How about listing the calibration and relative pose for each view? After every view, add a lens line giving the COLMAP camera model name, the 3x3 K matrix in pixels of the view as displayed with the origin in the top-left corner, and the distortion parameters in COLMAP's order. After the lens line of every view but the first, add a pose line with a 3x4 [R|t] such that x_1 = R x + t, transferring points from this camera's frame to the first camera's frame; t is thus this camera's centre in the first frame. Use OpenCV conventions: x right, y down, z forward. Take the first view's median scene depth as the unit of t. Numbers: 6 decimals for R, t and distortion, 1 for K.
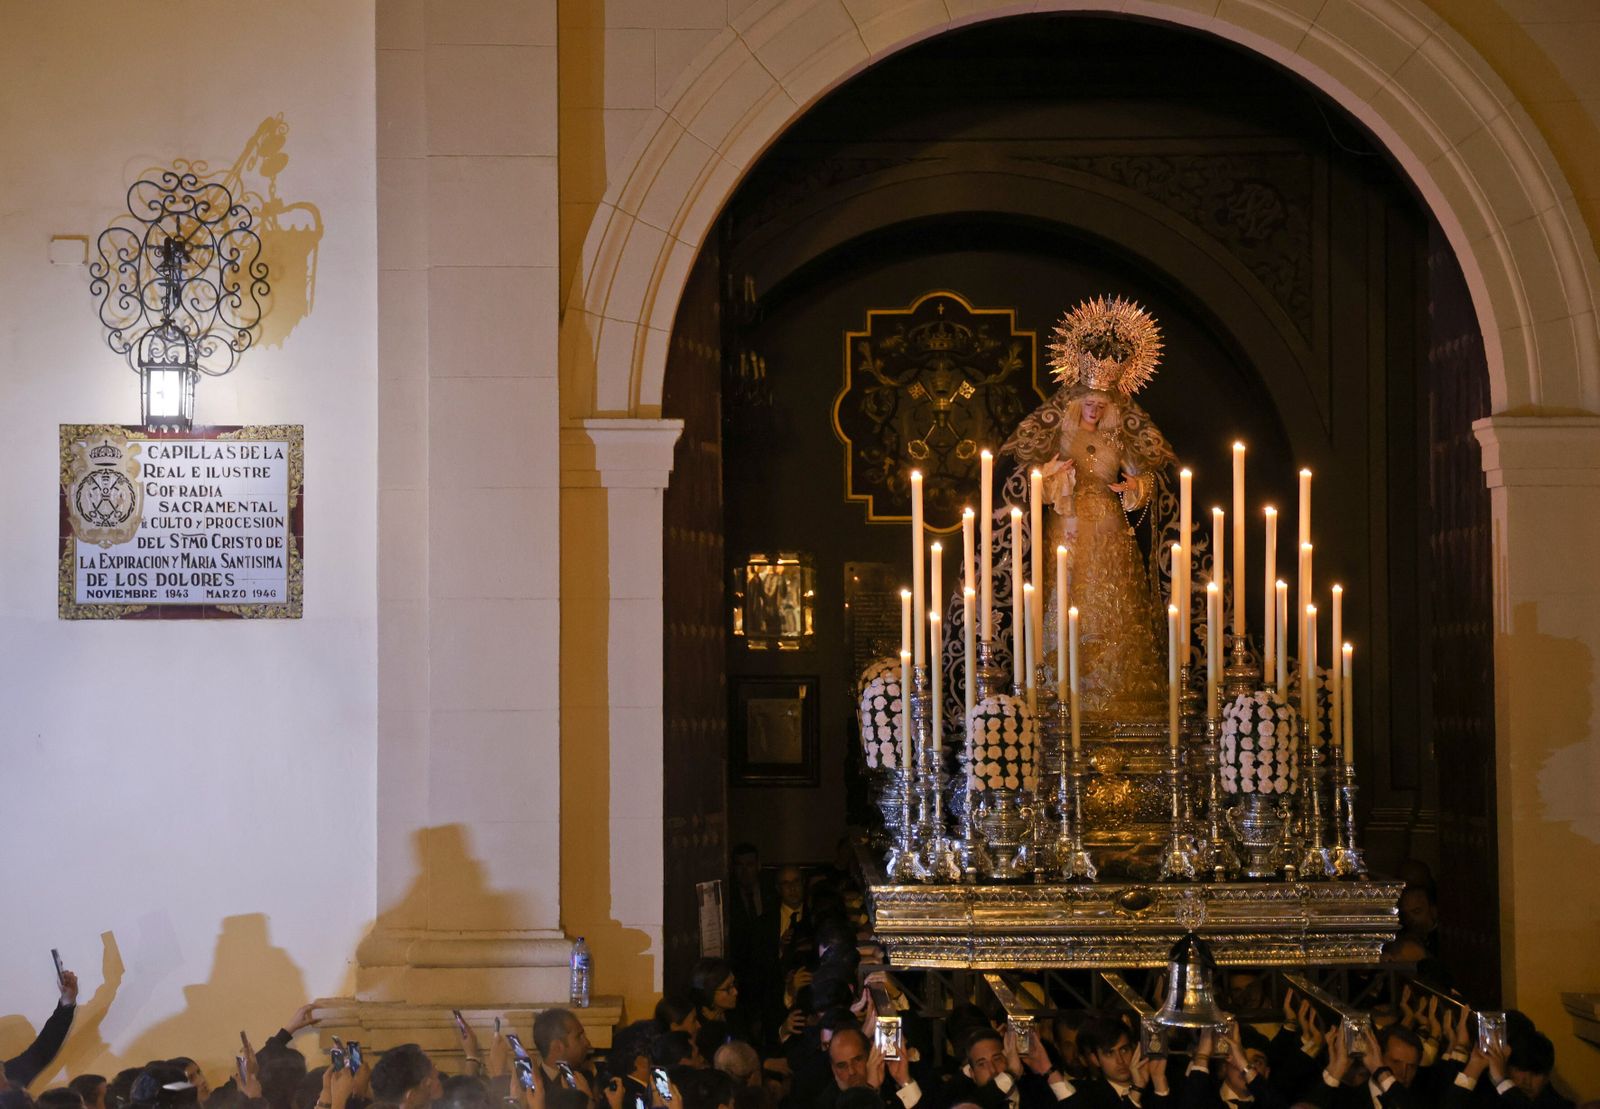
lens RADIAL K [[2479.5, 0, 769.9], [0, 2479.5, 575.9], [0, 0, 1]] dist [0.337507, 0.054356]
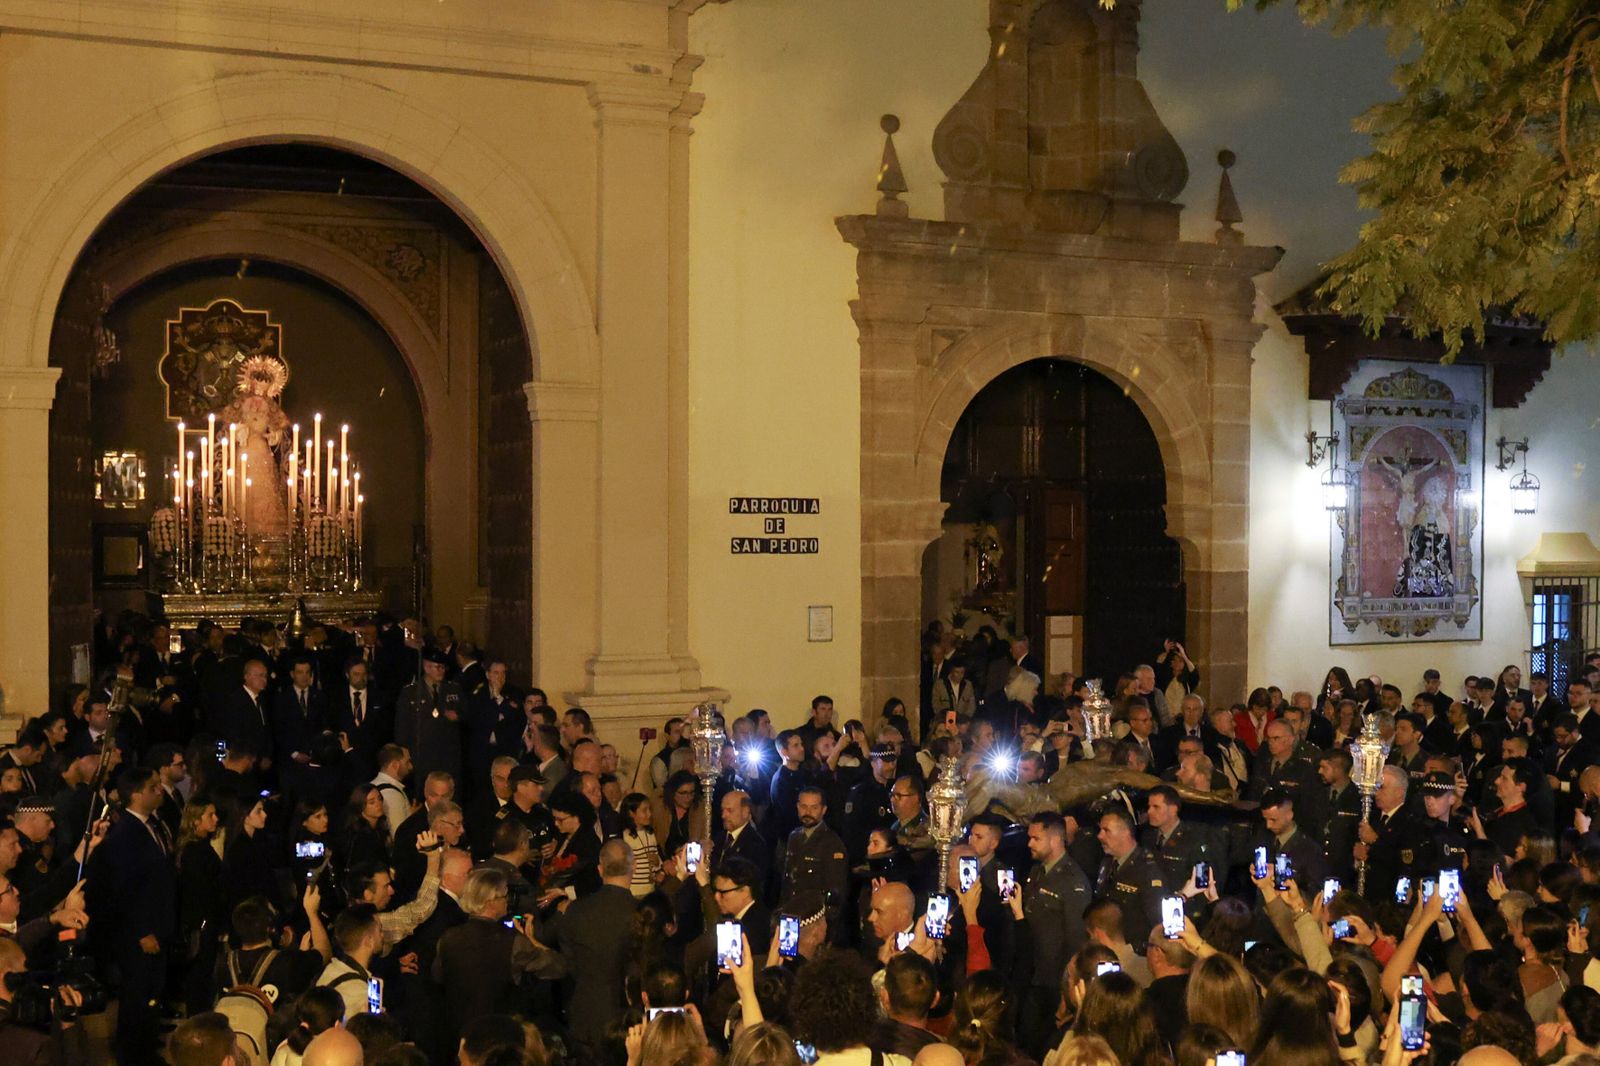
lens RADIAL K [[1807.2, 0, 800.0], [0, 1807.2, 533.0], [0, 0, 1]] dist [-0.099392, 0.220280]
pose [[0.934414, 0.000437, 0.356188, -0.000103], [-0.014037, 0.999268, 0.035599, -0.002669], [-0.355912, -0.038264, 0.933736, -0.290567]]
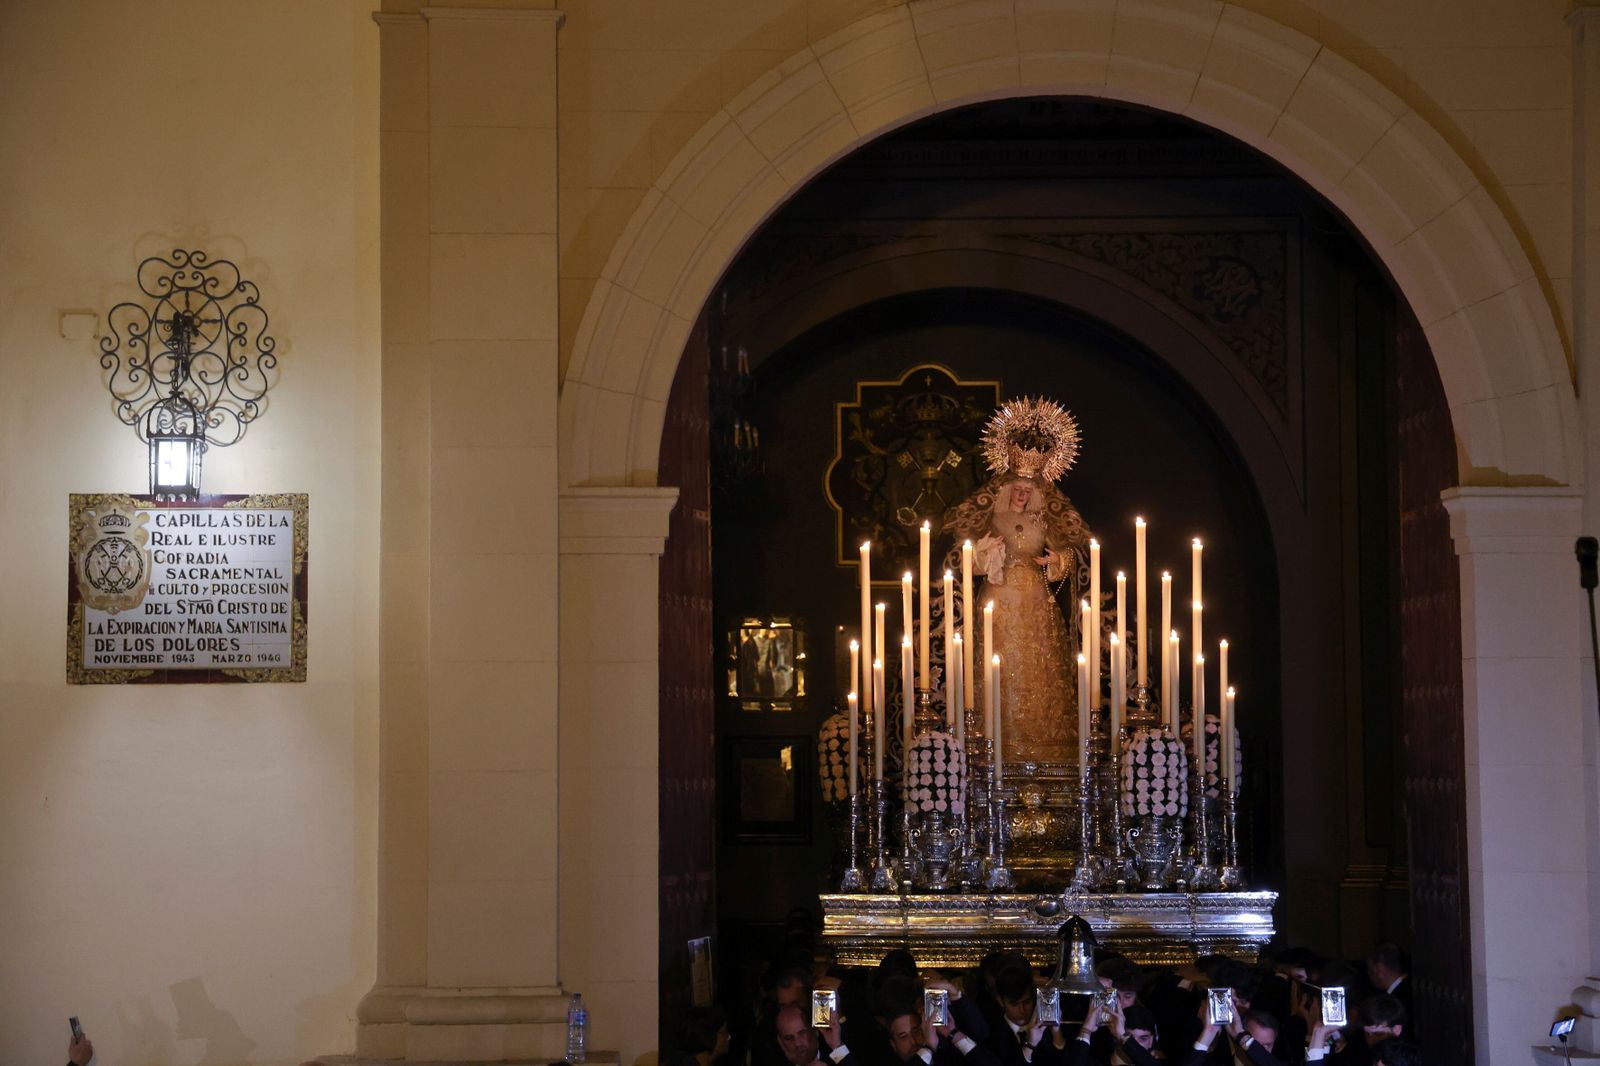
lens RADIAL K [[2590.7, 0, 808.6], [0, 2590.7, 581.8], [0, 0, 1]] dist [0.322596, 0.041765]
pose [[0.999937, -0.001210, 0.011162, 0.006819], [0.001476, 0.999715, -0.023831, 0.001799], [-0.011130, 0.023846, 0.999654, -0.072745]]
